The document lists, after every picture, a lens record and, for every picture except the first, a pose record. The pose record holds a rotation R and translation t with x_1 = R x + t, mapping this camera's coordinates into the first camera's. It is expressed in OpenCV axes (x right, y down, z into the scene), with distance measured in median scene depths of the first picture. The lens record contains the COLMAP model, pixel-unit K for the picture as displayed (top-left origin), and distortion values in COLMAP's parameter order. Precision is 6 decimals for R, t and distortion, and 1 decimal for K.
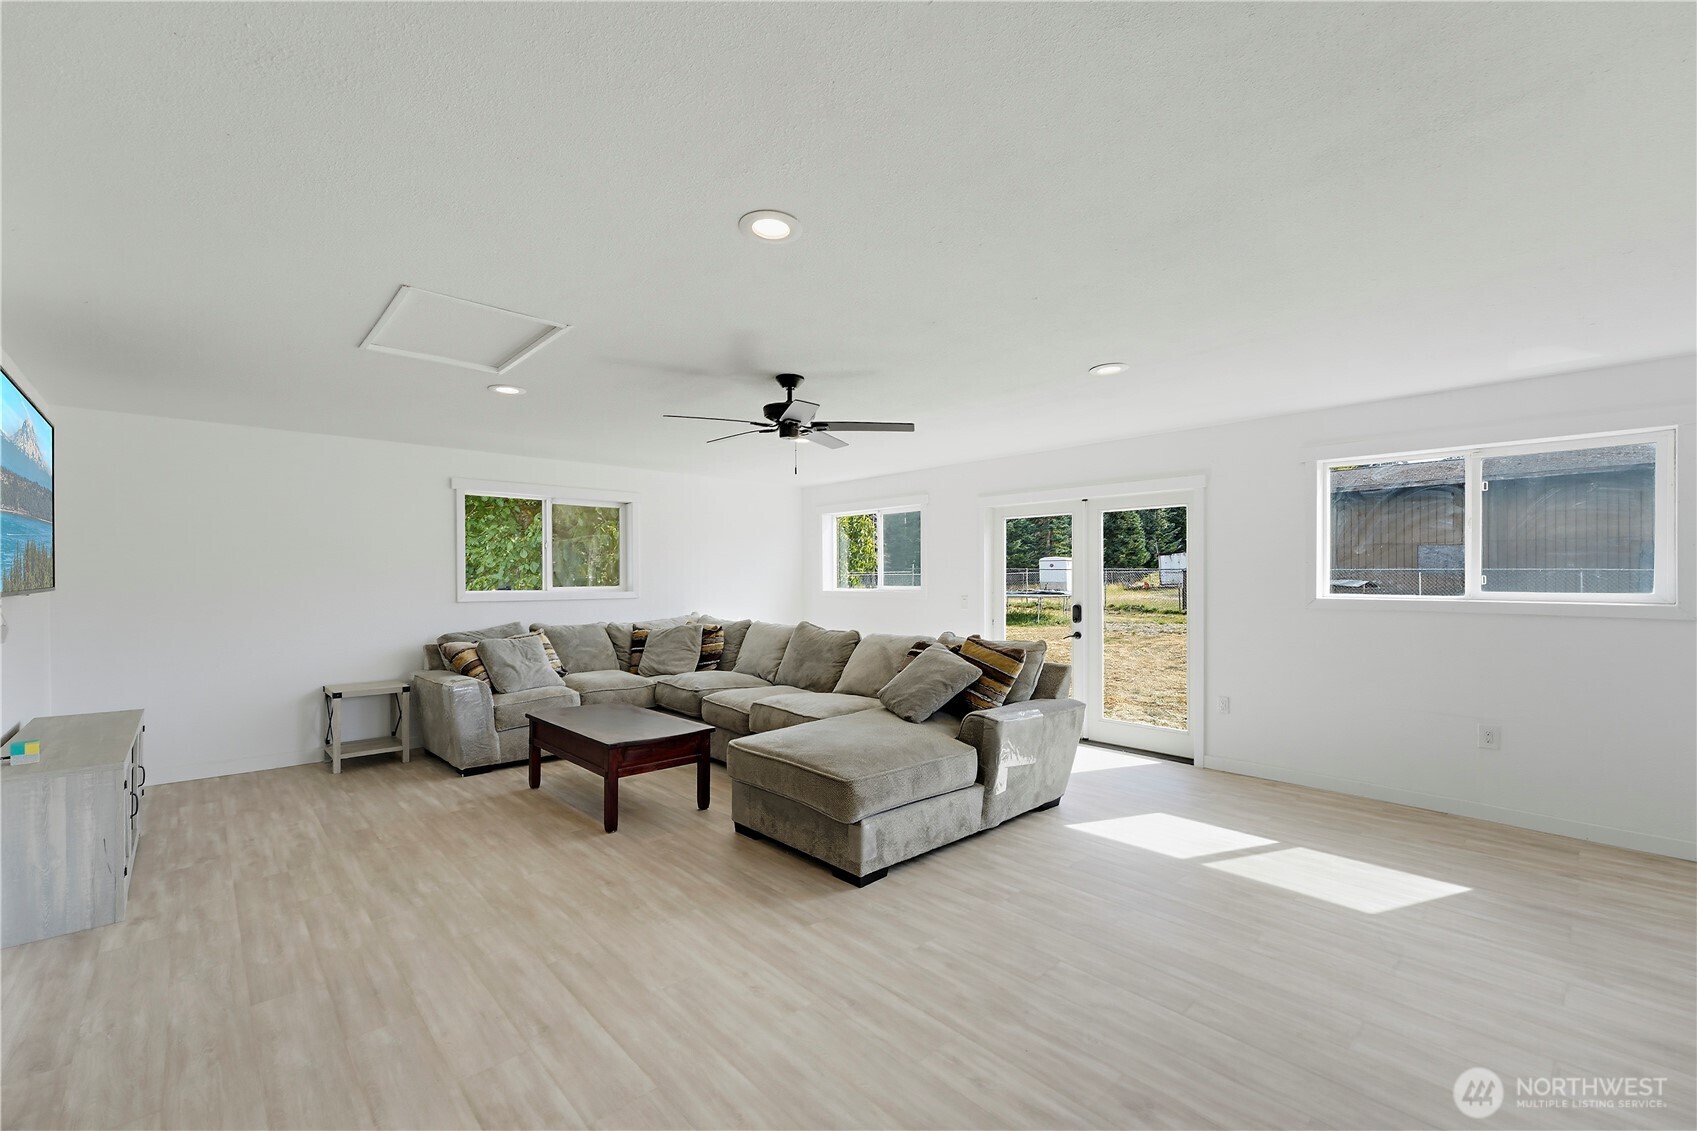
lens RADIAL K [[687.1, 0, 847.7], [0, 687.1, 572.9], [0, 0, 1]] dist [-0.001415, -0.000025]
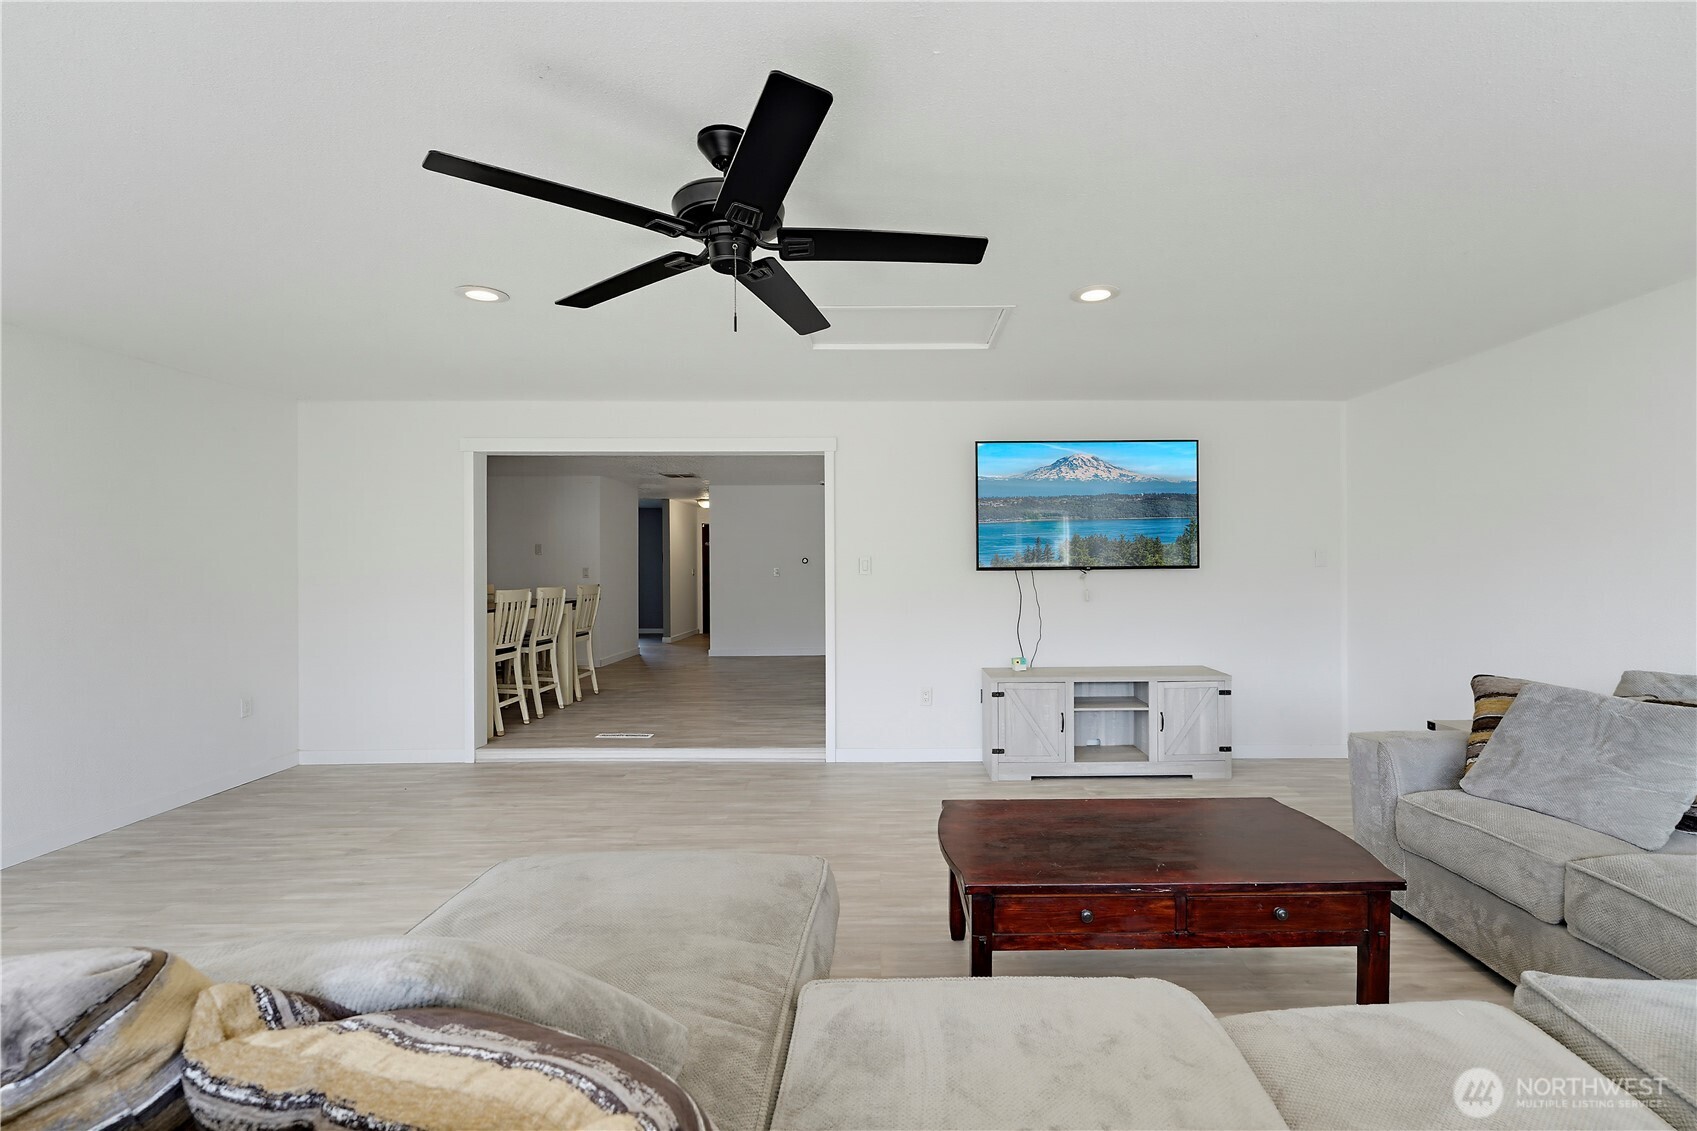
lens RADIAL K [[723.6, 0, 886.6], [0, 723.6, 562.7], [0, 0, 1]] dist [-0.000473, 0.000002]
pose [[-0.673674, 0.002528, -0.739024, 0.225871], [0.008159, 0.999959, -0.004017, 0.014554], [0.738984, -0.008736, -0.673667, 1.426974]]
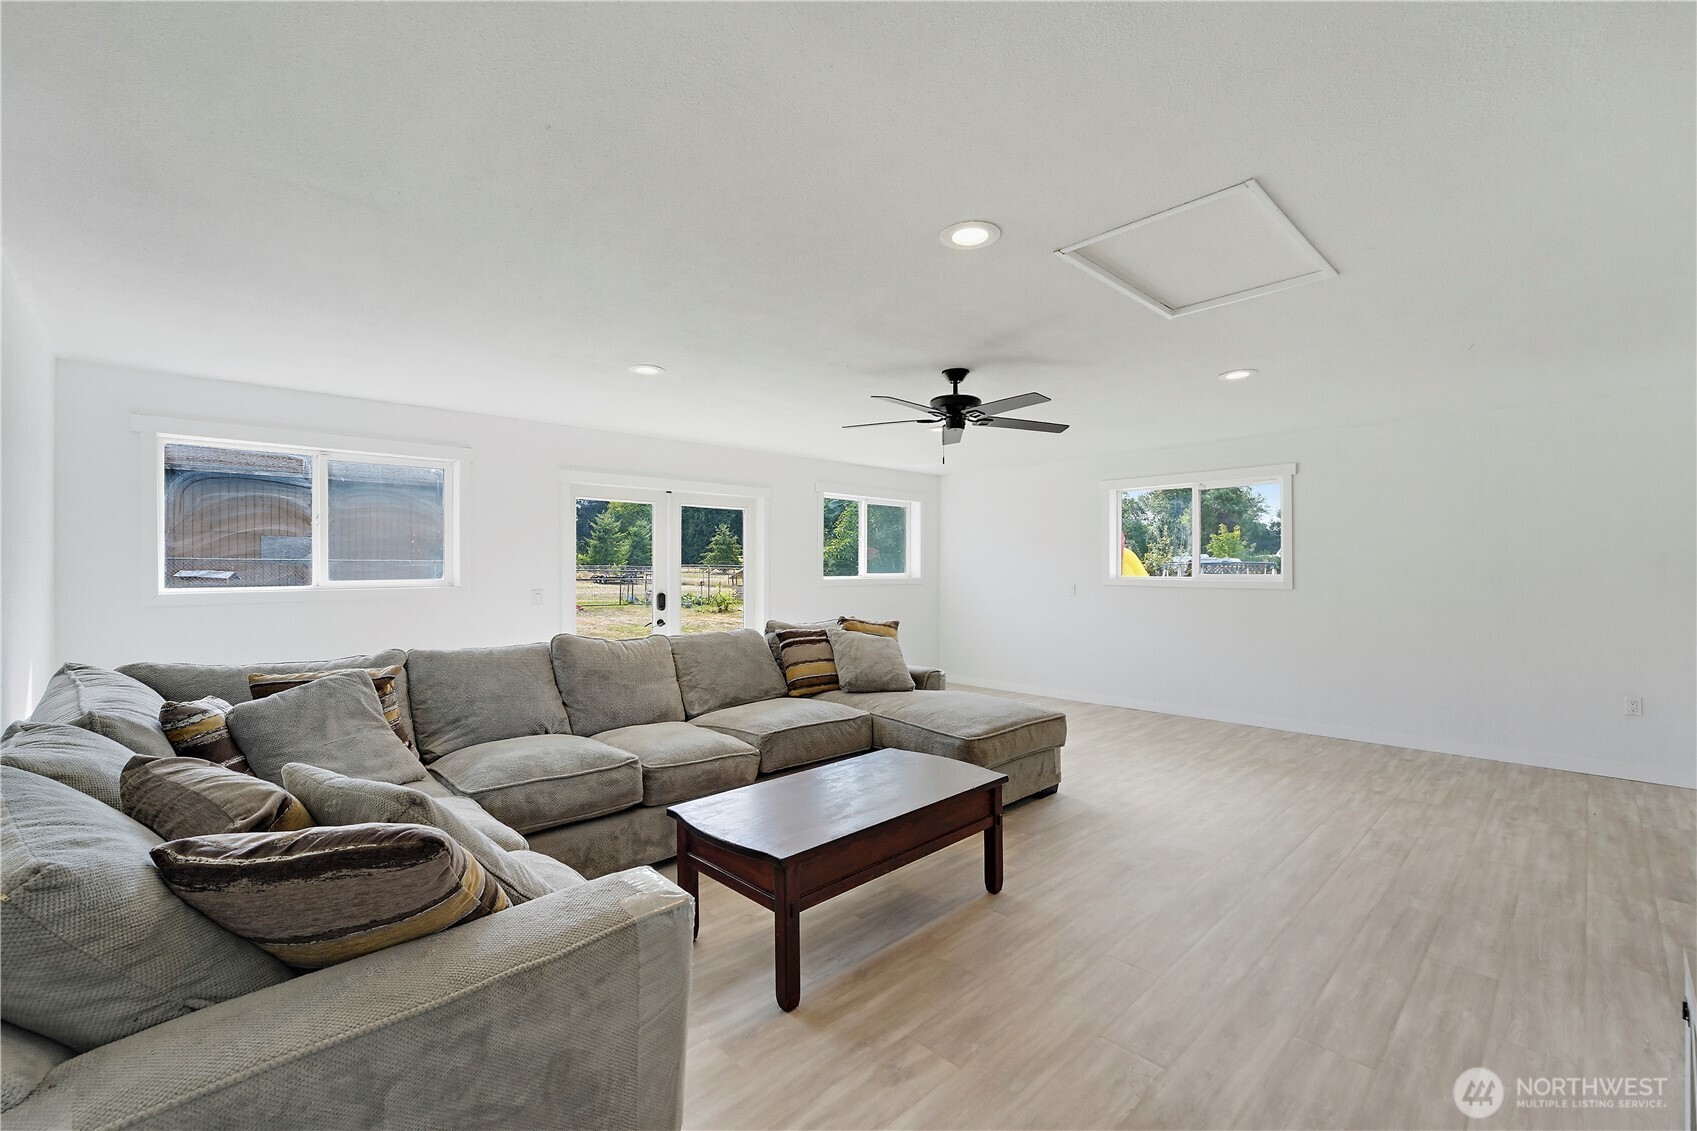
lens RADIAL K [[696.7, 0, 832.5], [0, 696.7, 564.3], [0, 0, 1]] dist [-0.008045, -0.000220]
pose [[0.026458, 0.003174, 0.999645, -1.137465], [-0.003554, 0.999989, -0.003081, 0.009390], [-0.999644, -0.003472, 0.026469, 1.163227]]
